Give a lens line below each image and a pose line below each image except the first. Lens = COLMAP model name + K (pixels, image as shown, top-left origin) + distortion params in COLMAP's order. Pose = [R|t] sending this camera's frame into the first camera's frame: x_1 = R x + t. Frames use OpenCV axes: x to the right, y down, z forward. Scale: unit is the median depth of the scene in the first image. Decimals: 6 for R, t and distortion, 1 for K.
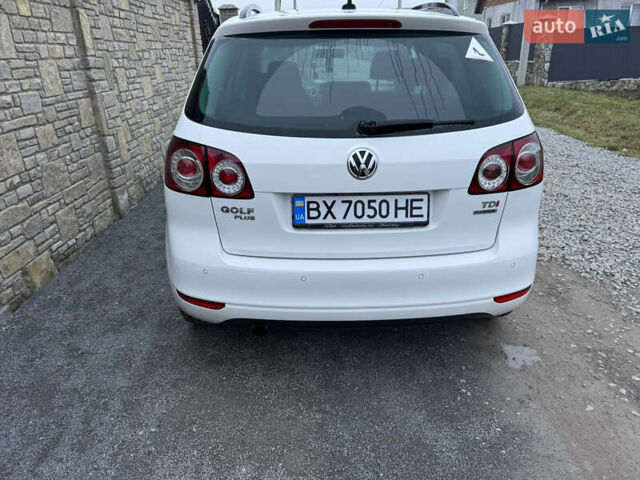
lens RADIAL K [[457.3, 0, 318.4], [0, 457.3, 240.7], [0, 0, 1]] dist [0.039412, -0.038790]
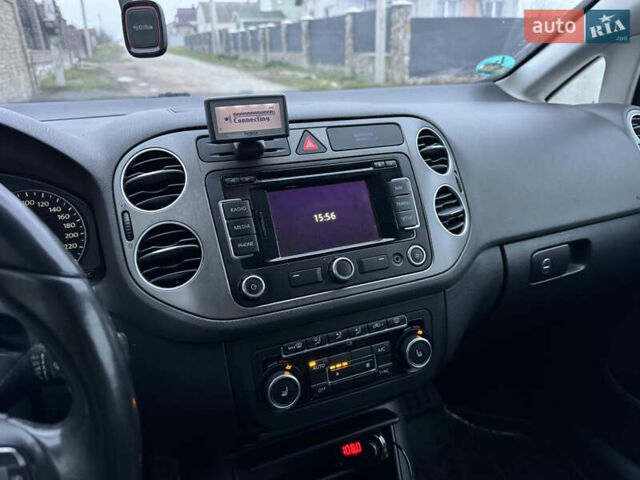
lens RADIAL K [[457.3, 0, 328.5], [0, 457.3, 260.5], [0, 0, 1]] dist [0.039412, -0.038790]
pose [[0.929330, -0.147121, 0.338675, -0.001247], [0.132105, 0.988961, 0.067108, -0.624183], [-0.344810, -0.017625, 0.938507, 1.768383]]
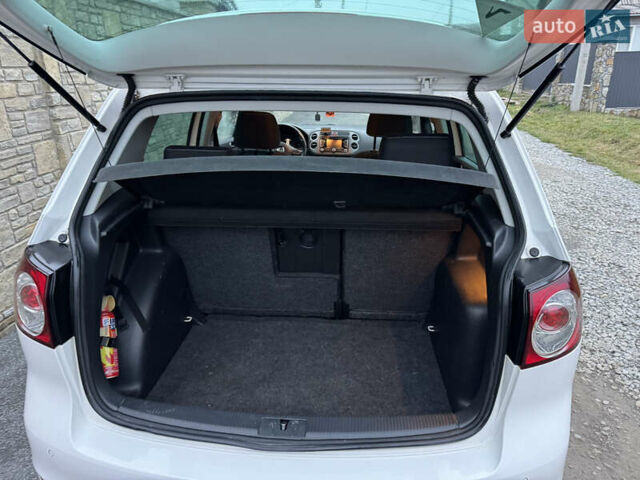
lens RADIAL K [[457.3, 0, 319.9], [0, 457.3, 243.1], [0, 0, 1]] dist [0.039412, -0.038790]
pose [[0.995159, 0.050843, -0.084109, 0.179580], [-0.052472, 0.998473, -0.017271, -0.242783], [0.083103, 0.021601, 0.996307, 0.338825]]
